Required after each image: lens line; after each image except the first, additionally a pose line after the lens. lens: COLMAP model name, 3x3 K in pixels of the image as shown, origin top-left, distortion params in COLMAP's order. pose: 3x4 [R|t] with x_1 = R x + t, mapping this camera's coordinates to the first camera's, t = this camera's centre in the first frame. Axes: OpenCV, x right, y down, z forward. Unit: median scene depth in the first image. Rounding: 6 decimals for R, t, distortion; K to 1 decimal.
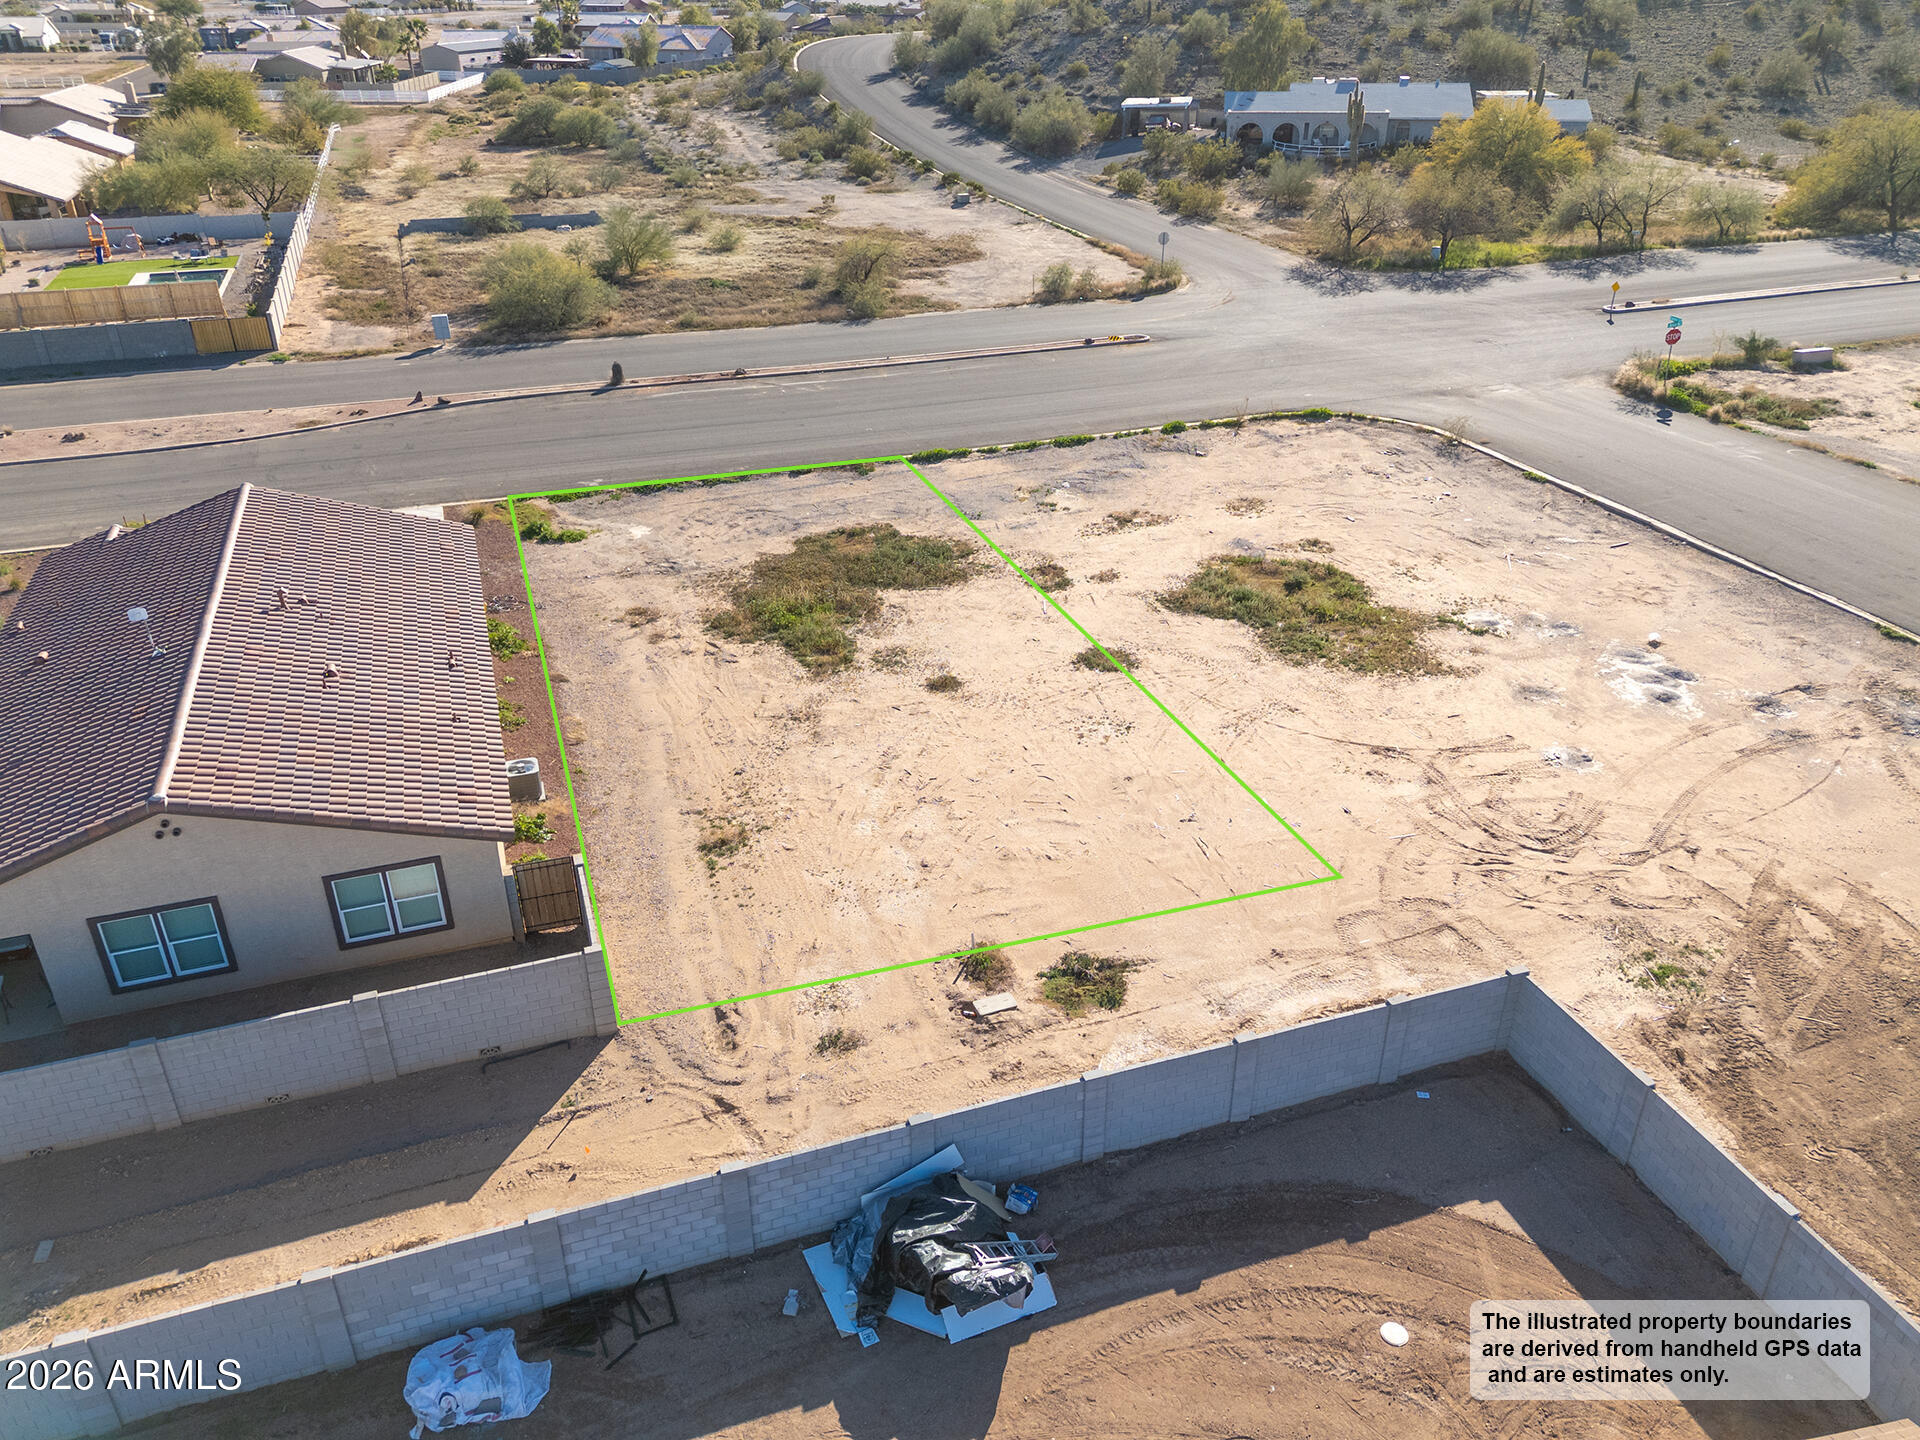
lens RADIAL K [[1409.8, 0, 962.9], [0, 1409.8, 714.6], [0, 0, 1]] dist [0.079136, -0.075446]
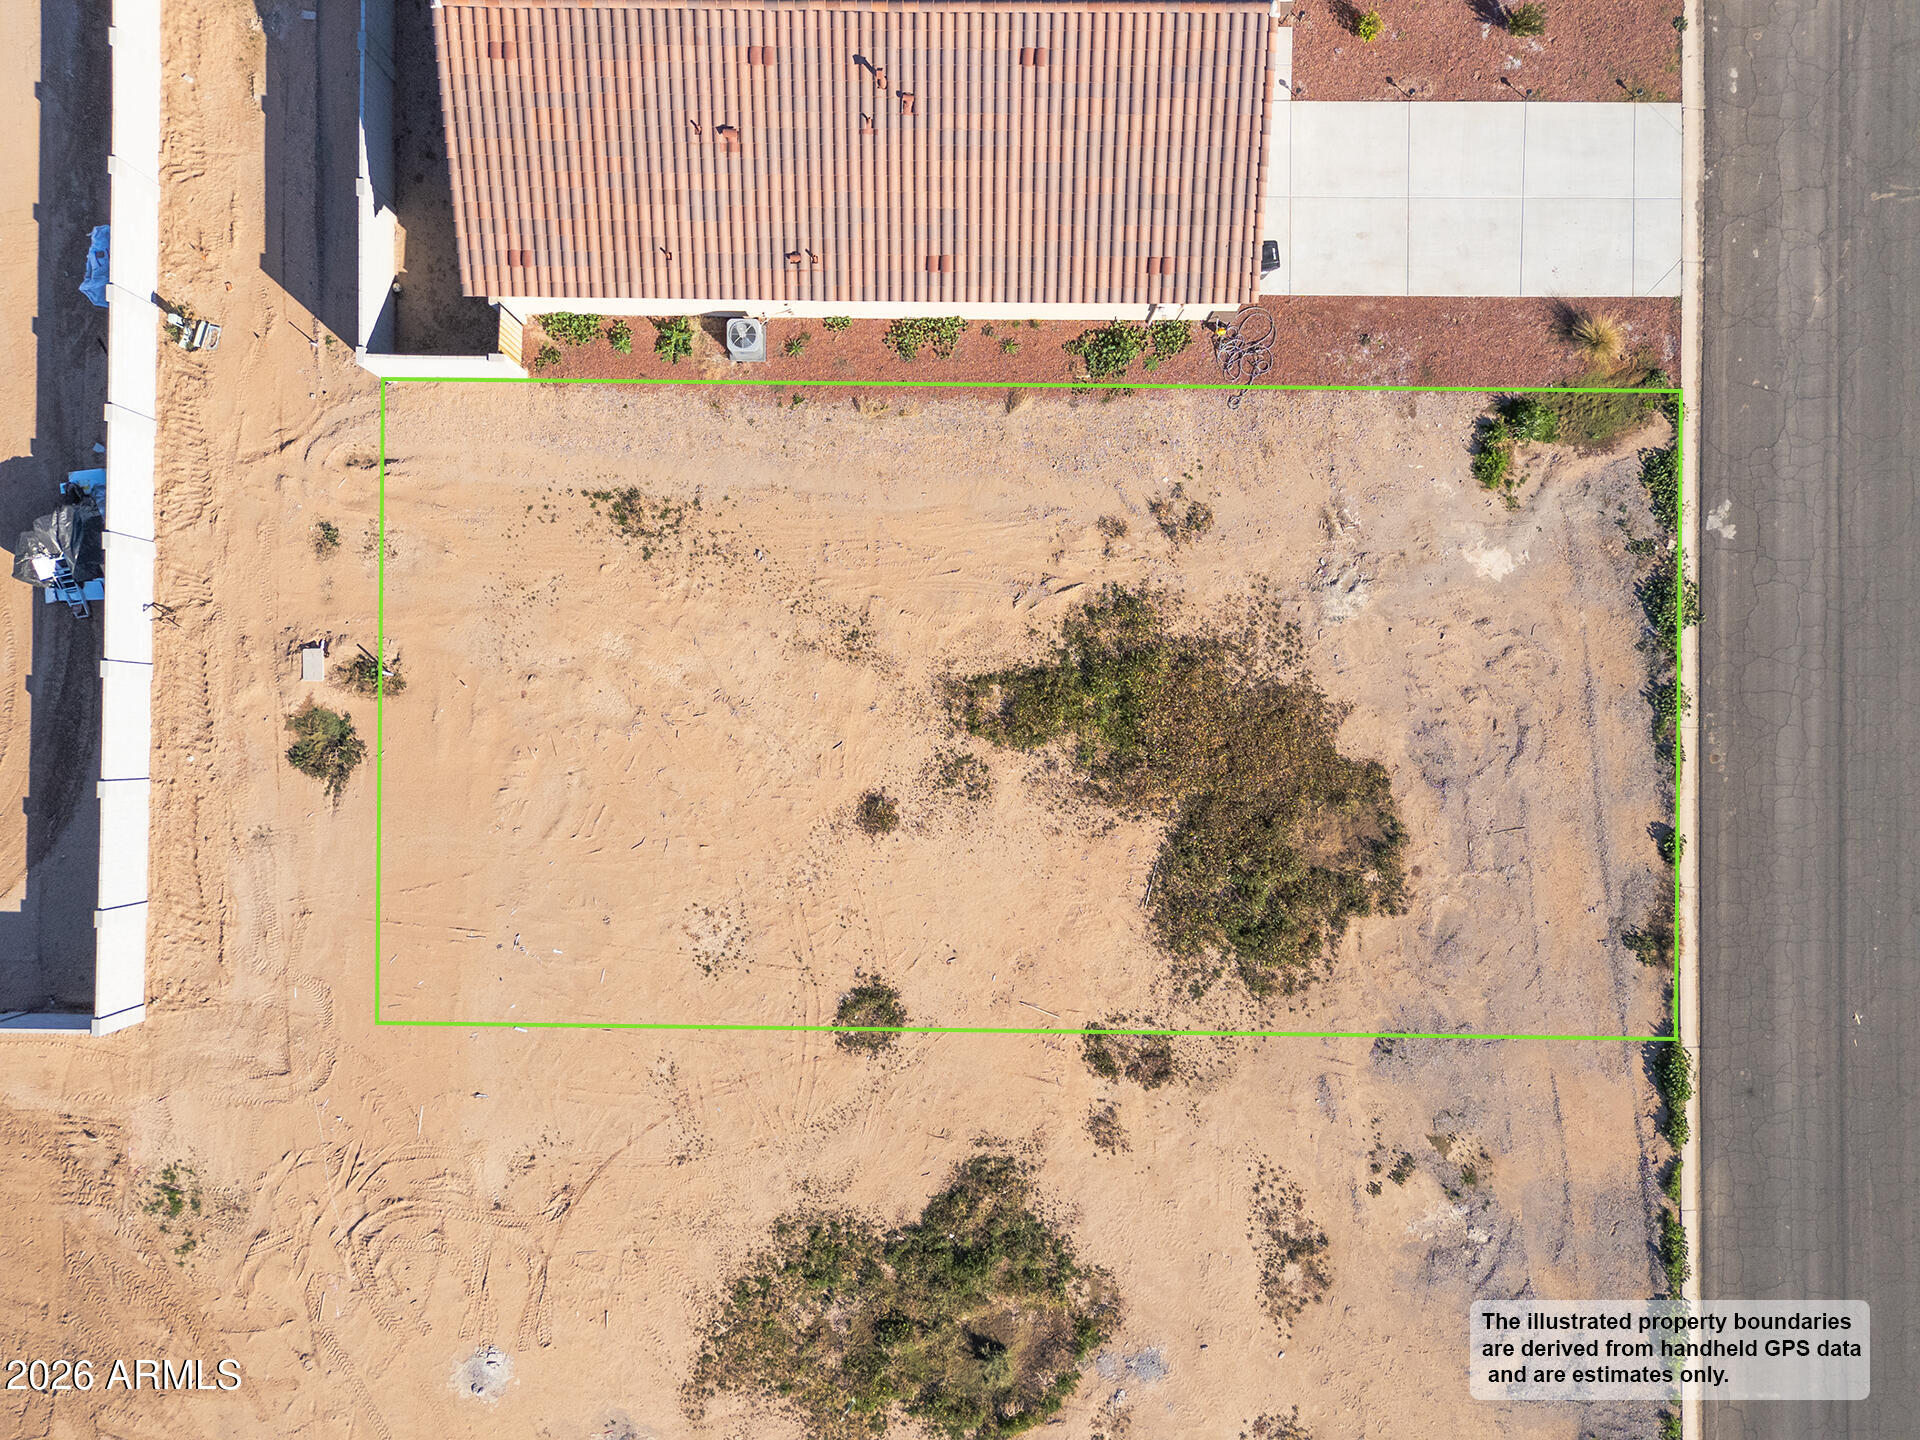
lens RADIAL K [[1409.8, 0, 962.9], [0, 1409.8, 714.6], [0, 0, 1]] dist [0.079136, -0.075446]
pose [[-0.339516, 0.940550, -0.009748, -0.062821], [-0.436936, -0.148529, 0.887145, -0.622892], [0.832956, 0.305460, 0.461388, 0.476339]]
